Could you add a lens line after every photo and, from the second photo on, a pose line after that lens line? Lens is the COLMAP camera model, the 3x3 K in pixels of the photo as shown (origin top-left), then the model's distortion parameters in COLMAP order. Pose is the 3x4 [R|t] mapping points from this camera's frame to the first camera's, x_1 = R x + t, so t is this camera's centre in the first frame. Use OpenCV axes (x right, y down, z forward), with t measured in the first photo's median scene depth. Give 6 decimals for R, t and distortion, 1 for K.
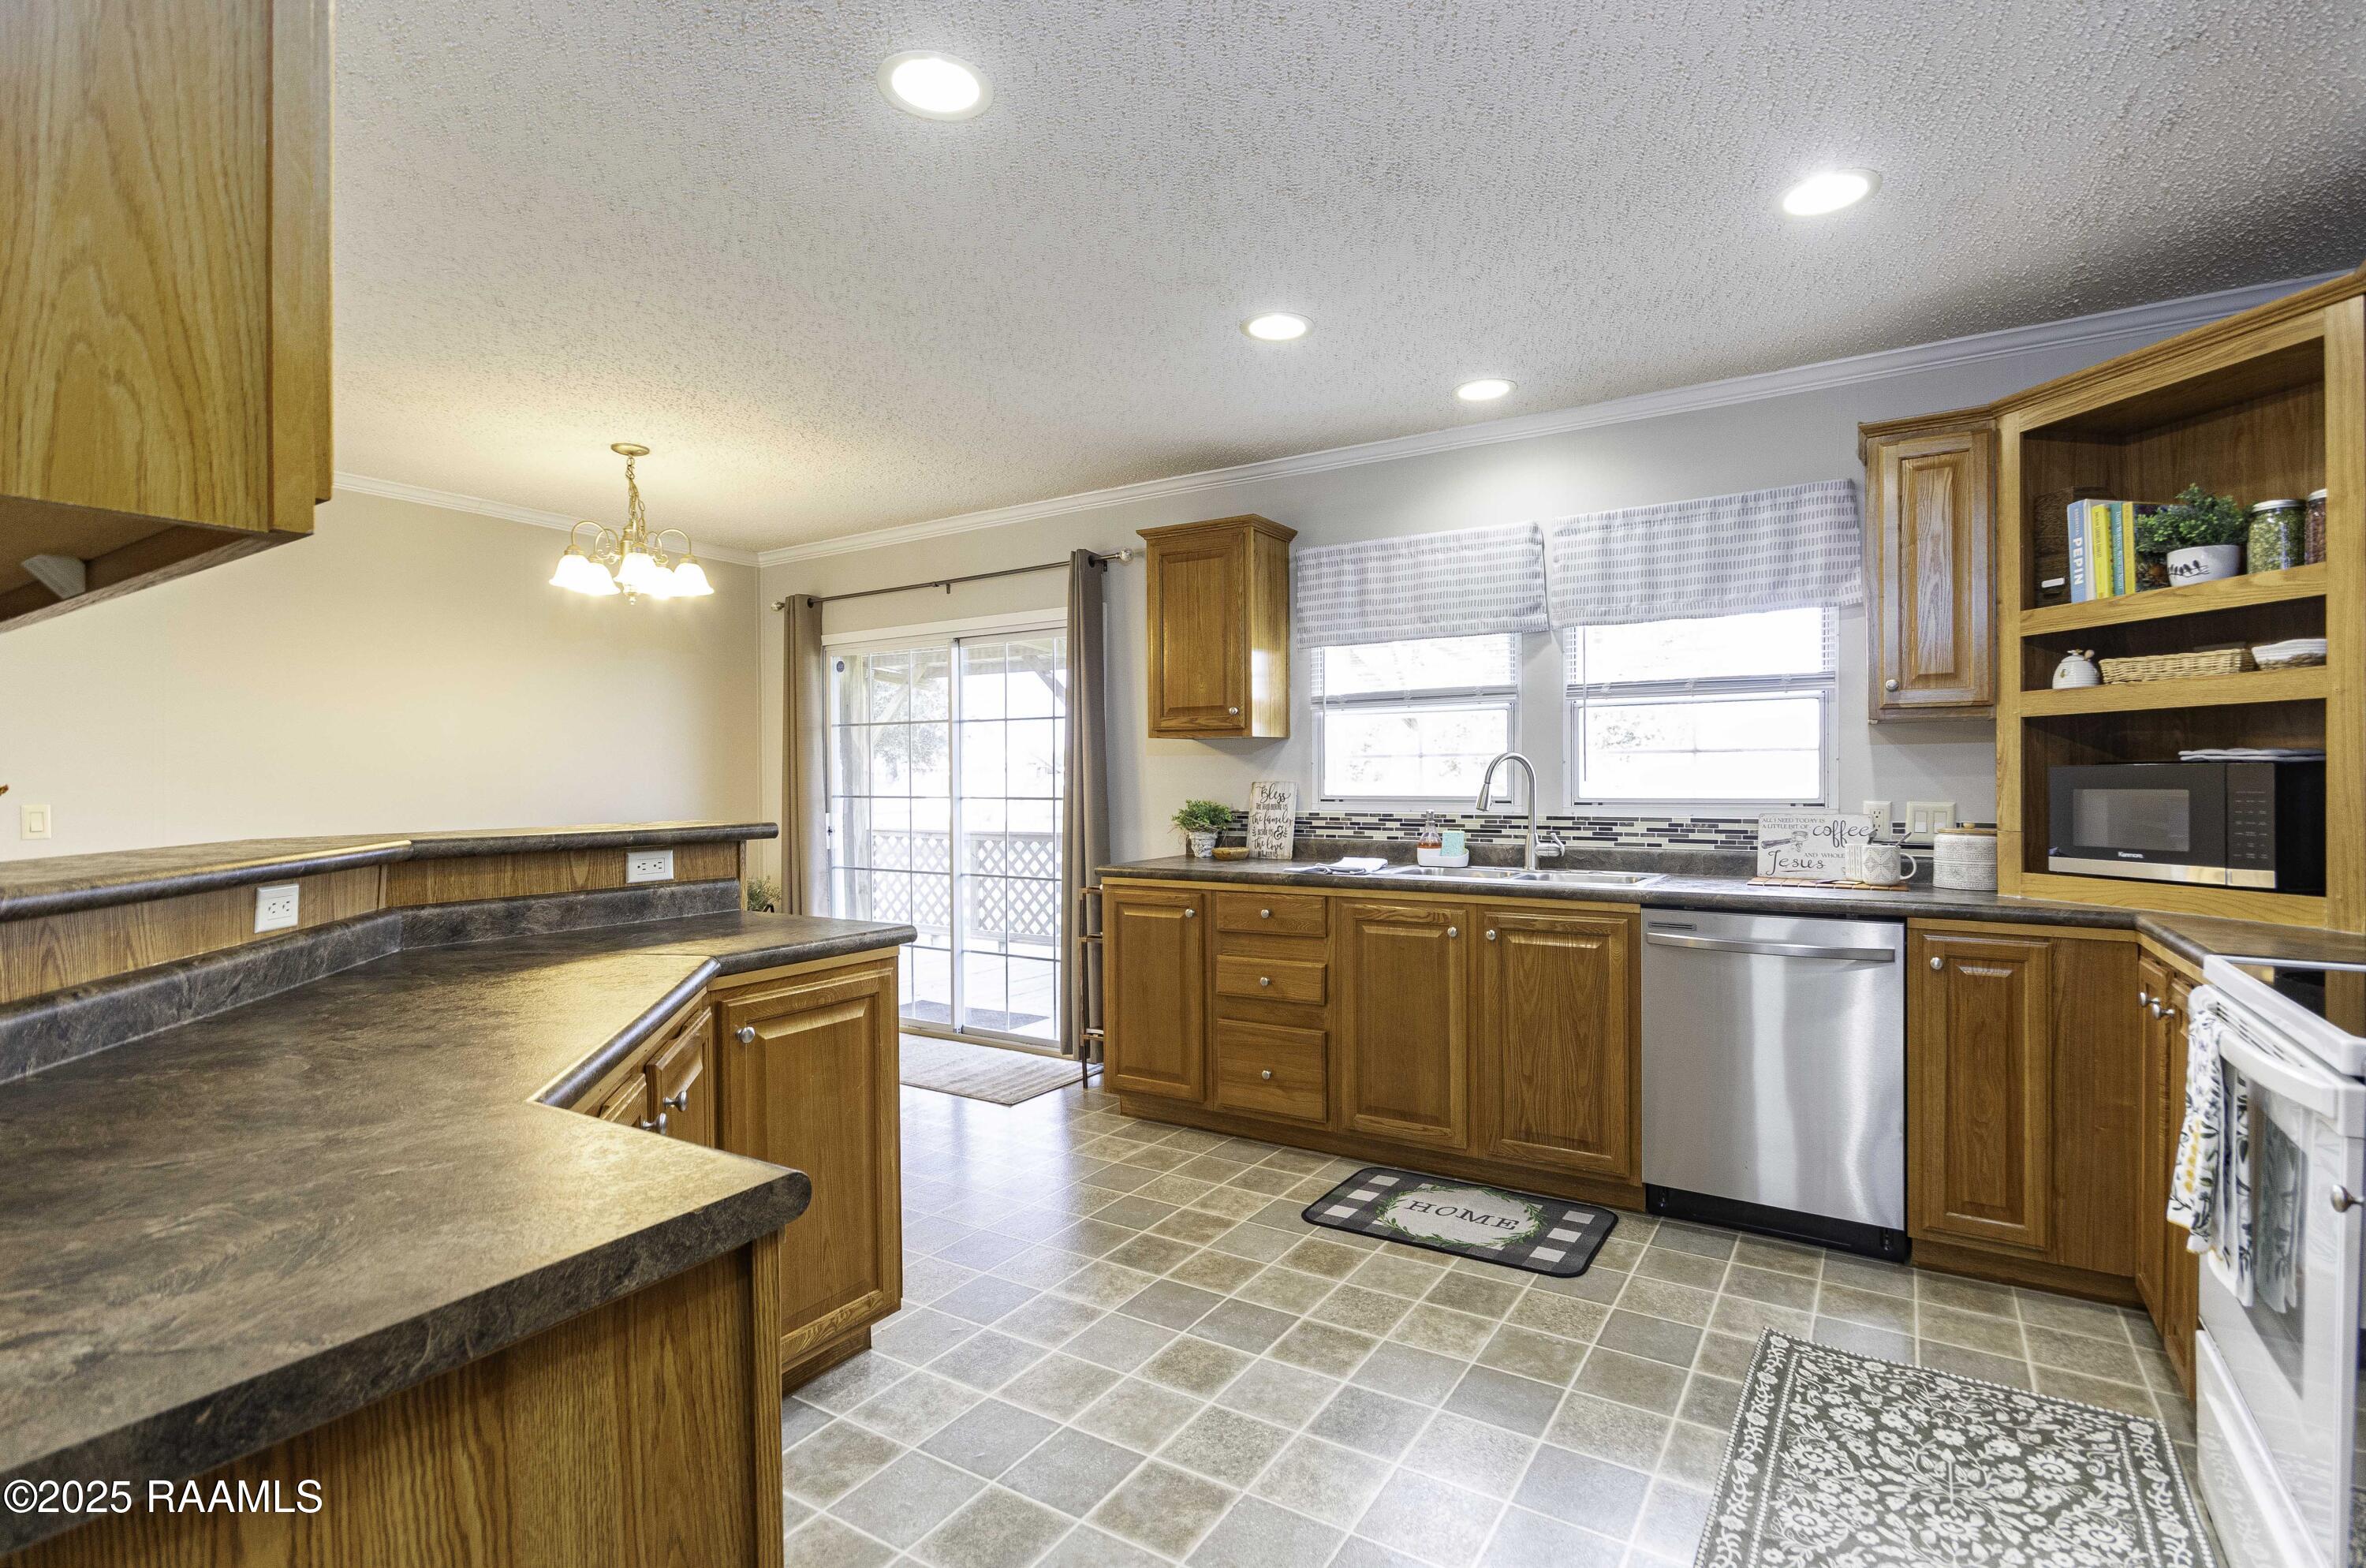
lens RADIAL K [[1111.5, 0, 1180.4], [0, 1111.5, 787.4], [0, 0, 1]] dist [-0.003426, -0.000106]
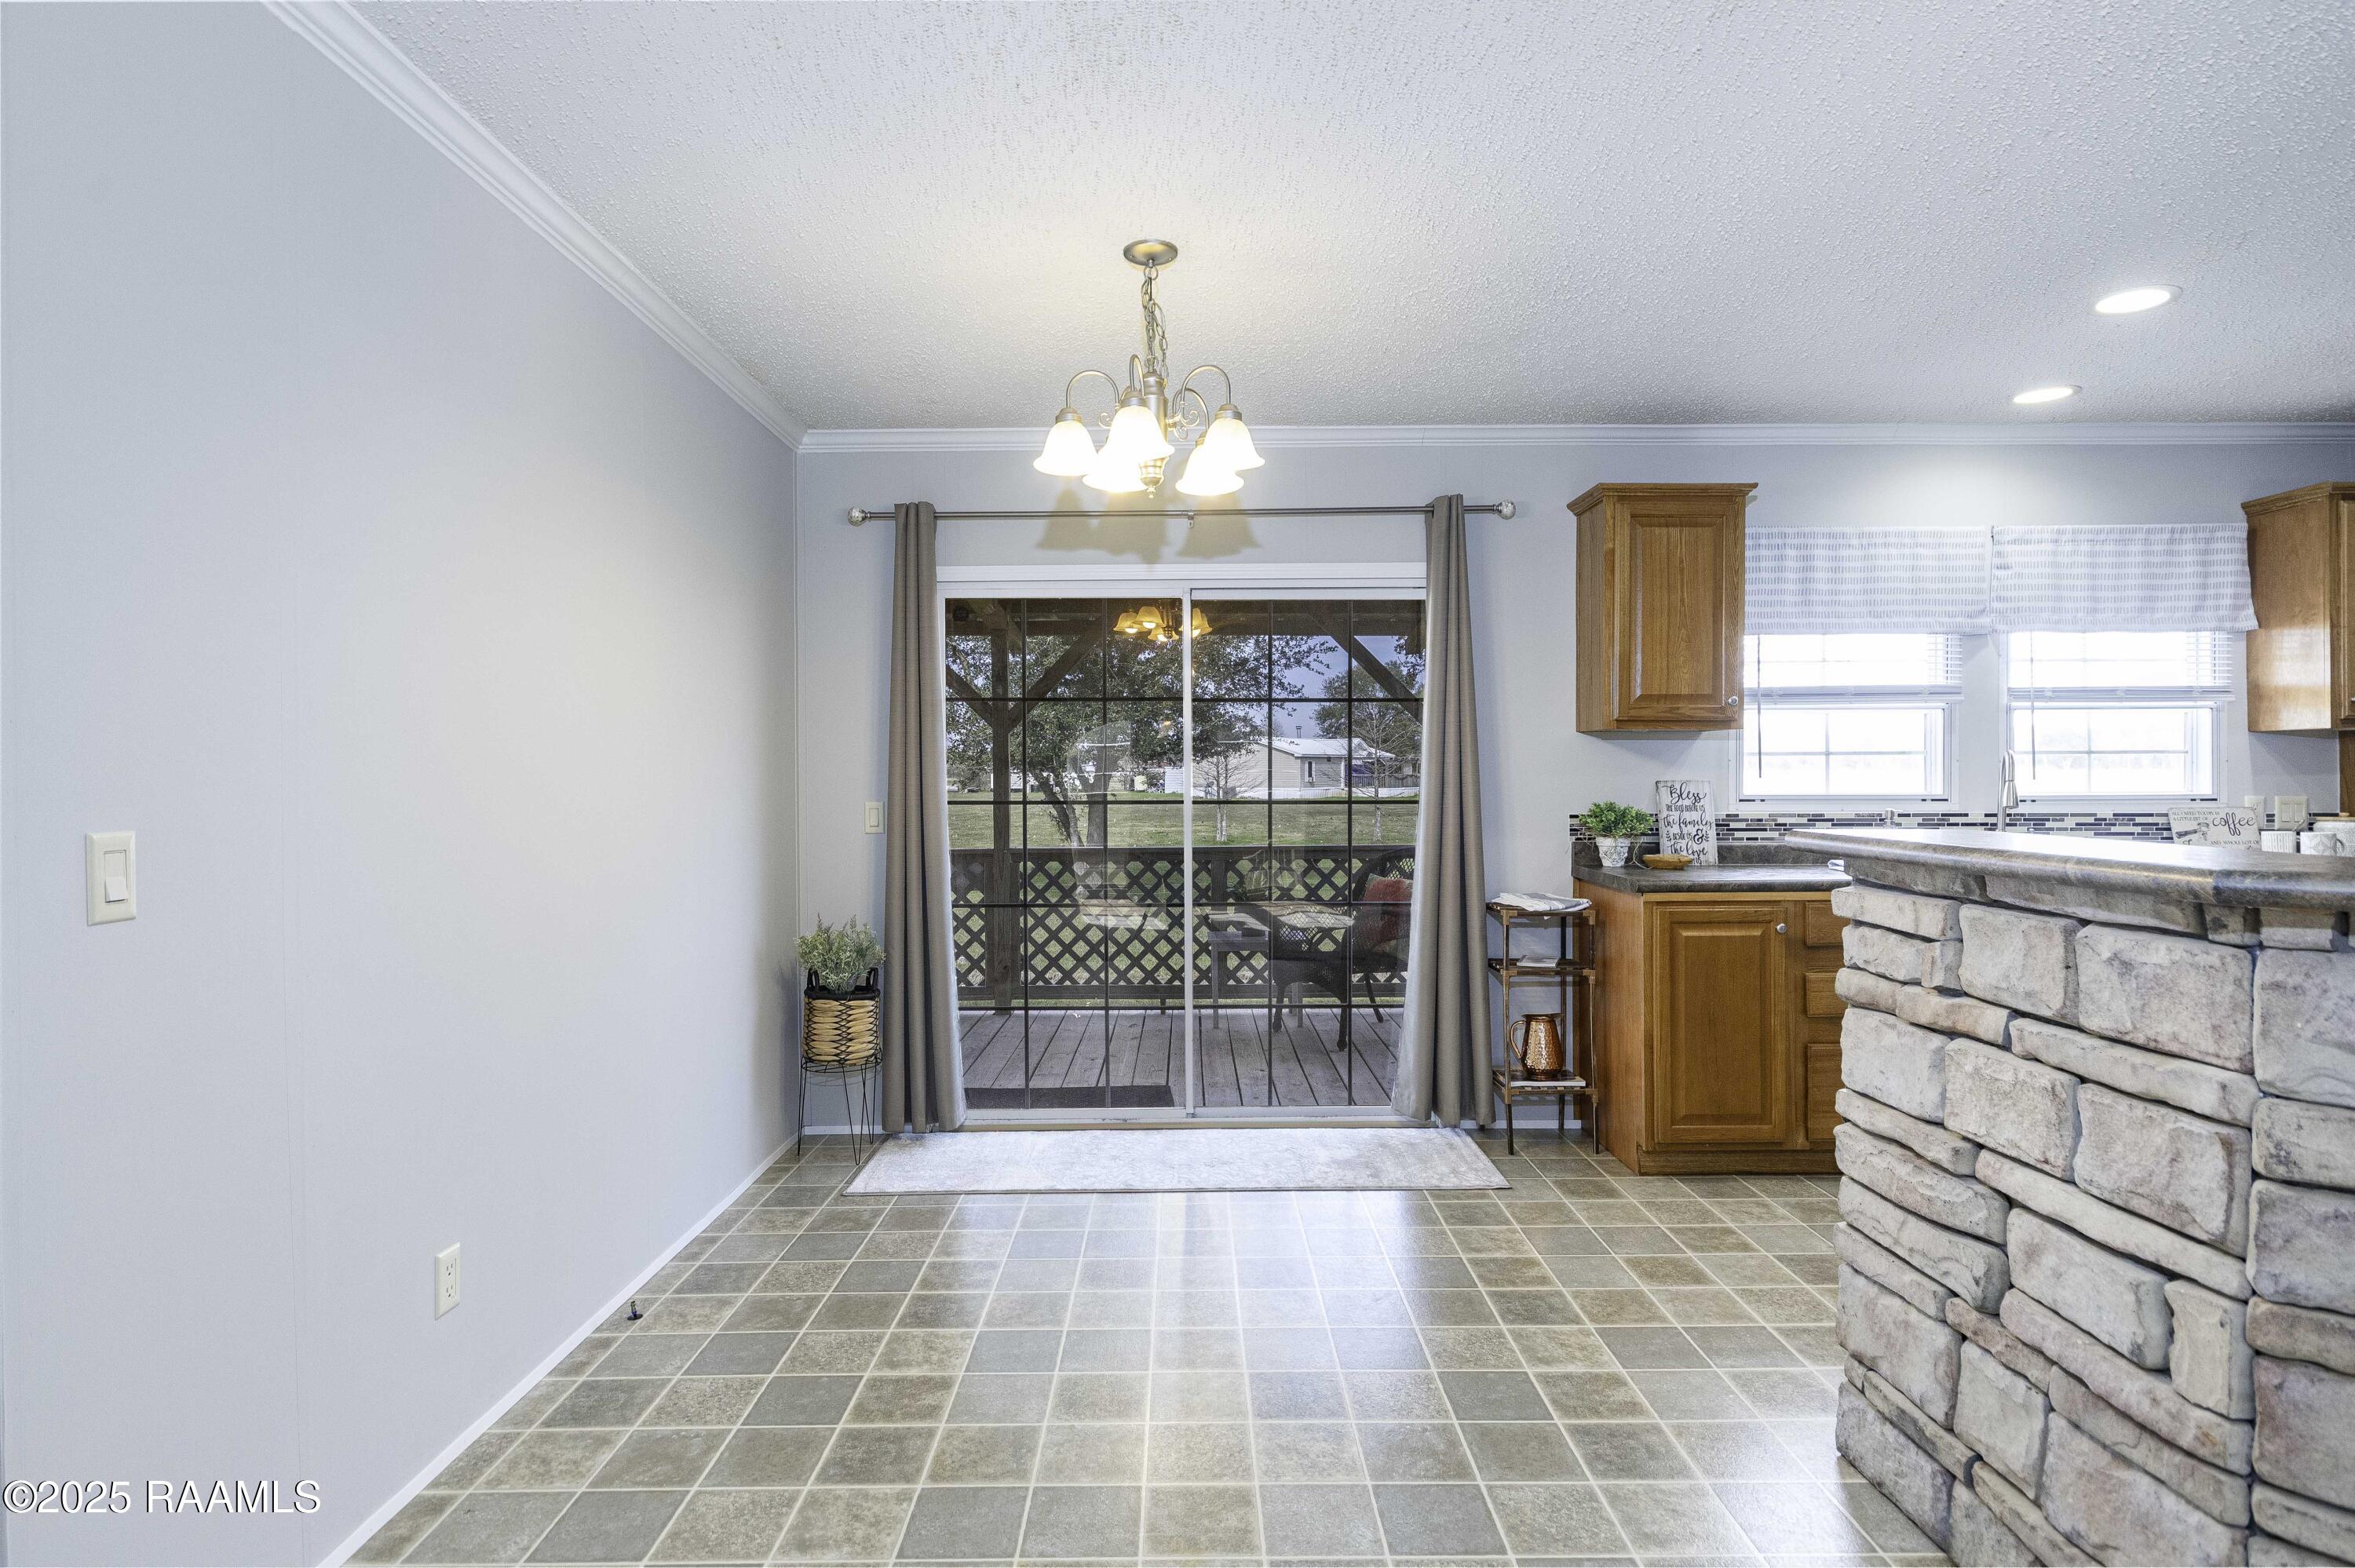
lens RADIAL K [[1239.9, 0, 1175.6], [0, 1239.9, 785.5], [0, 0, 1]] dist [0.001396, -0.002738]
pose [[0.846189, -0.000578, 0.532882, -0.968152], [0.003853, 0.999980, -0.005034, 0.003106], [-0.532869, 0.006313, 0.846174, 0.445326]]
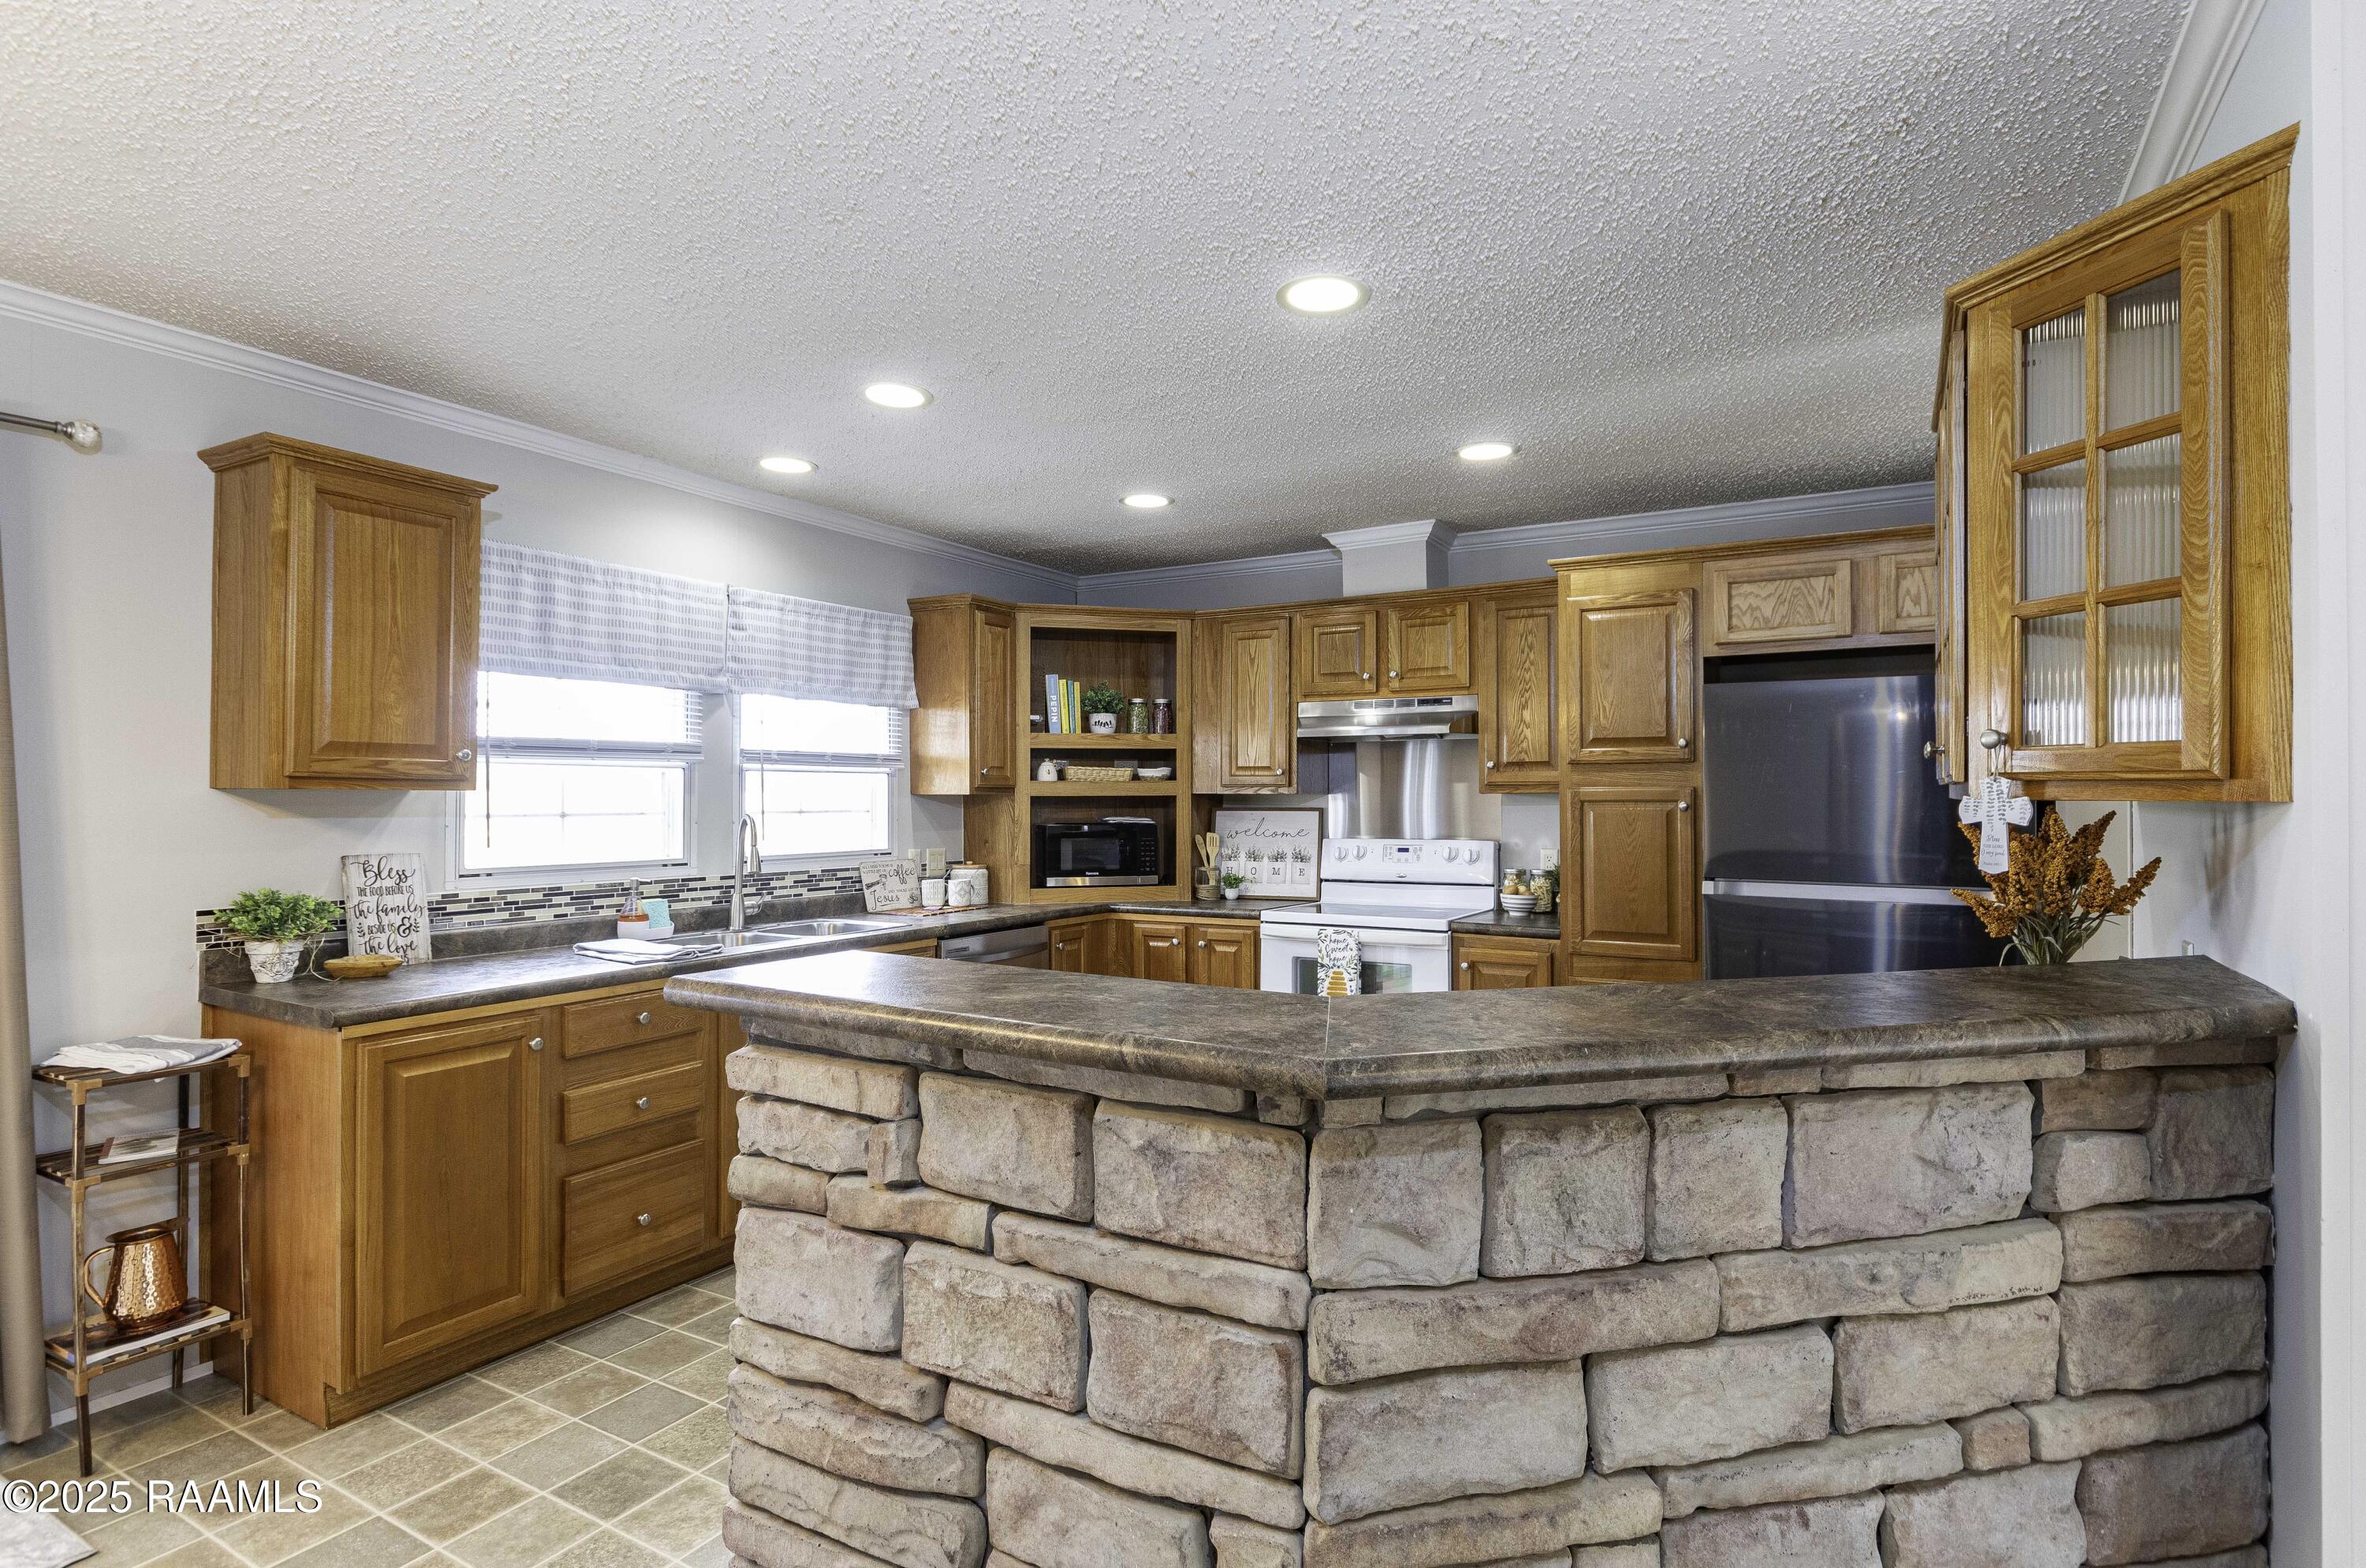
lens RADIAL K [[1183.8, 0, 1195.4], [0, 1183.8, 785.1], [0, 0, 1]] dist [0.003800, -0.001774]
pose [[-0.042561, 0.015605, 0.998972, -0.805302], [0.007373, 0.999856, -0.015304, -0.039303], [-0.999067, 0.006714, -0.042670, 0.642938]]
